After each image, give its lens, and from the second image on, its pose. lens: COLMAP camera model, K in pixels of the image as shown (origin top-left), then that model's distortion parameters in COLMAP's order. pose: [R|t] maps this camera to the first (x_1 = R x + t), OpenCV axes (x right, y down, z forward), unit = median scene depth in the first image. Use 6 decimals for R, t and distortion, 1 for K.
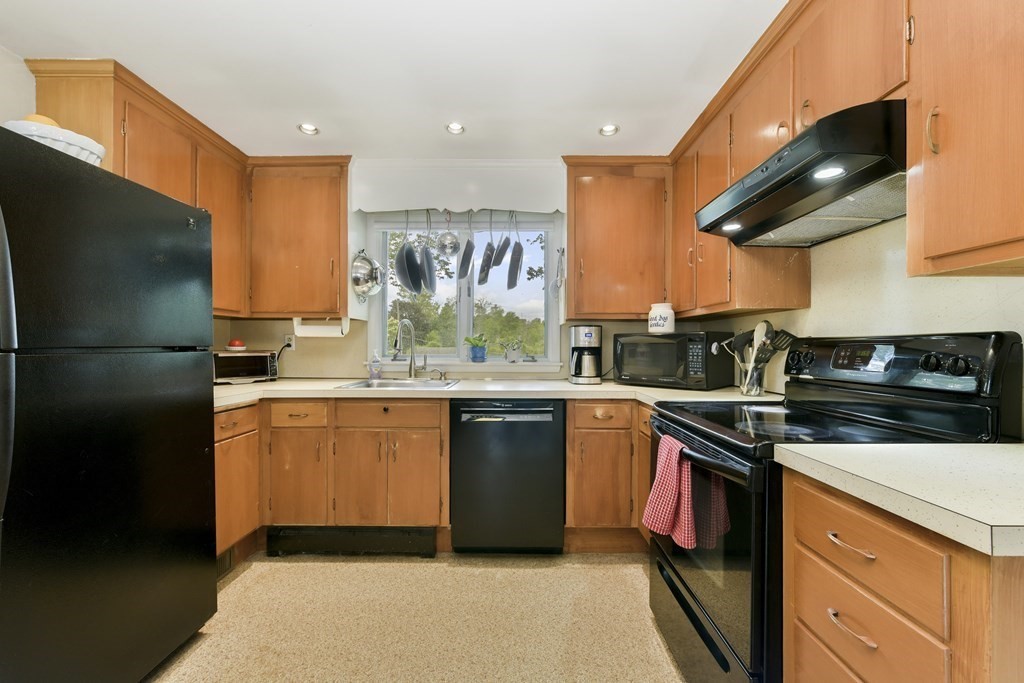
lens RADIAL K [[410.9, 0, 517.6], [0, 410.9, 344.7], [0, 0, 1]] dist [-0.000240, 0.000266]
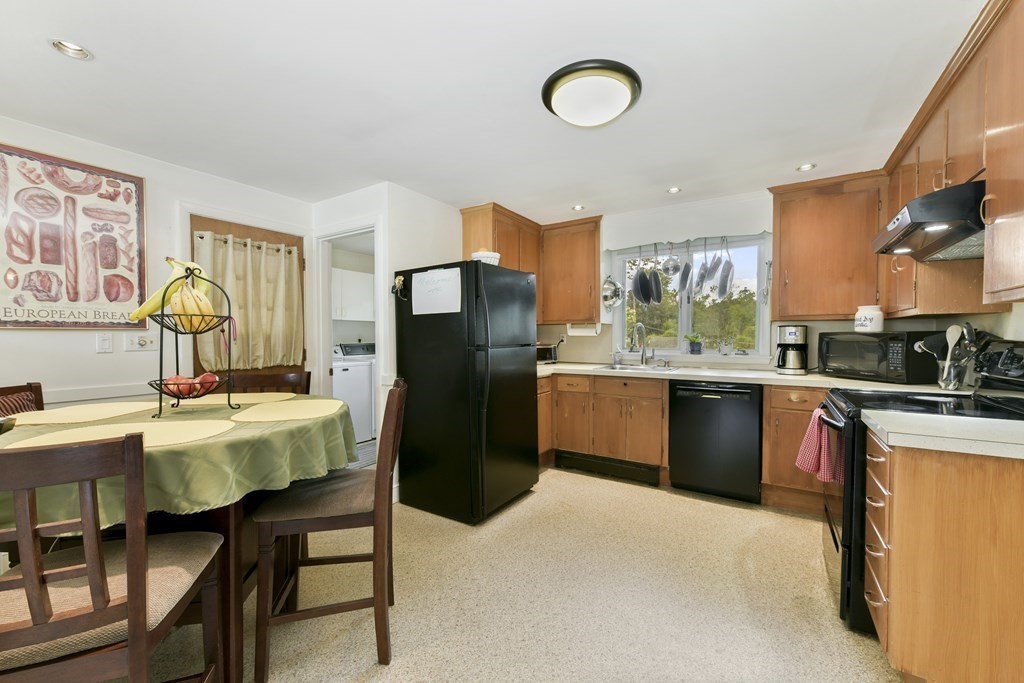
lens RADIAL K [[410.9, 0, 517.6], [0, 410.9, 344.7], [0, 0, 1]] dist [-0.000240, 0.000266]
pose [[0.847996, 0.008762, -0.529931, 0.130949], [0.005252, 0.999675, 0.024933, -0.026198], [0.529977, -0.023926, 0.847674, -0.446308]]
